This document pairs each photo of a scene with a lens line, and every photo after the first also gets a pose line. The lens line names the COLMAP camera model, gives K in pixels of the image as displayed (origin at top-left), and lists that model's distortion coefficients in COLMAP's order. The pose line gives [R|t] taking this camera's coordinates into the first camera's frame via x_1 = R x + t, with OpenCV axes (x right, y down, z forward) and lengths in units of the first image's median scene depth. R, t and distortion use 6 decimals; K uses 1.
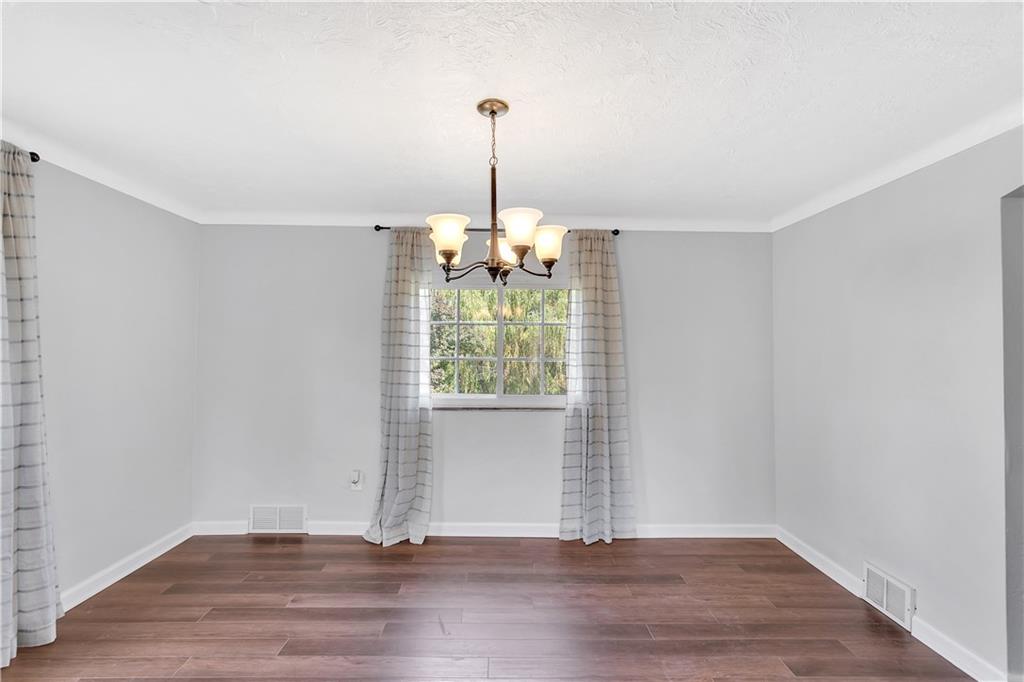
lens RADIAL K [[491.5, 0, 510.8], [0, 491.5, 343.5], [0, 0, 1]] dist [-0.000755, -0.000087]
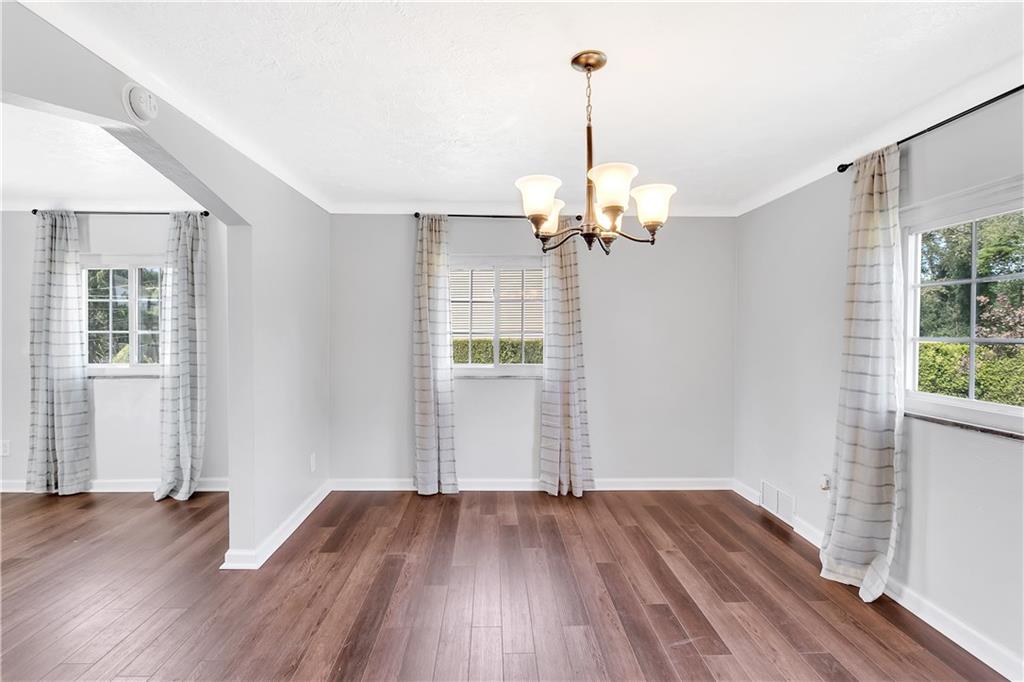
lens RADIAL K [[495.7, 0, 509.2], [0, 495.7, 335.8], [0, 0, 1]] dist [0.000042, -0.000051]
pose [[0.001069, 0.005906, -0.999982, 0.514470], [0.013798, 0.999887, 0.005920, 0.015633], [0.999904, -0.013804, 0.000987, 0.484930]]
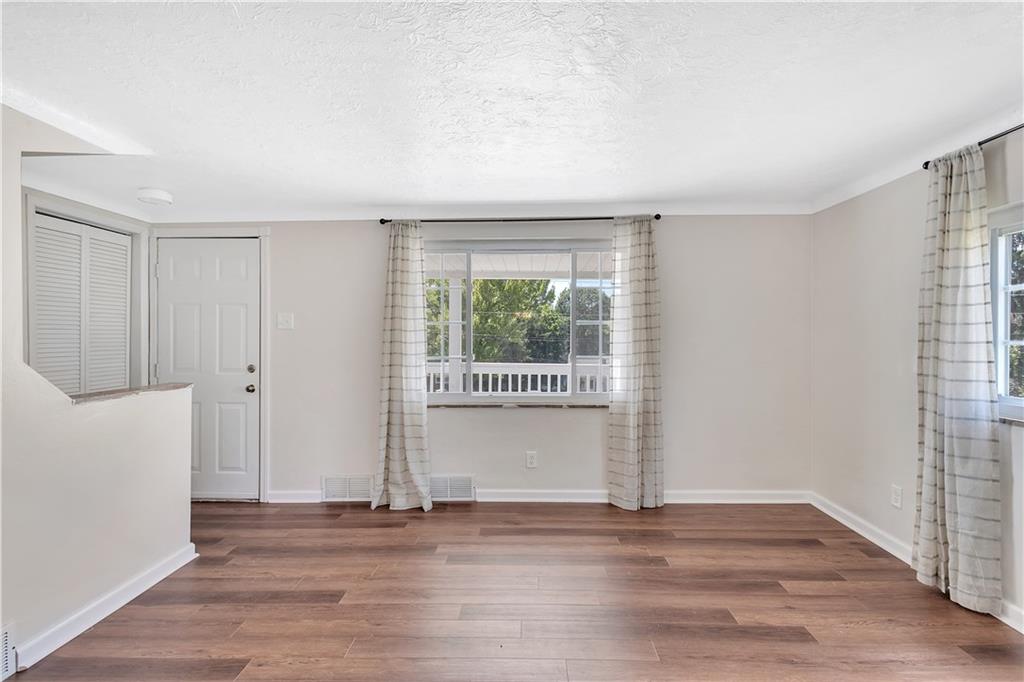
lens RADIAL K [[484.8, 0, 511.0], [0, 484.8, 336.3], [0, 0, 1]] dist [-0.003494, -0.000215]
pose [[-0.998651, -0.006547, 0.051508, -0.009649], [-0.007273, 0.999877, -0.013915, 0.005823], [-0.051411, -0.014271, -0.998576, 0.191147]]
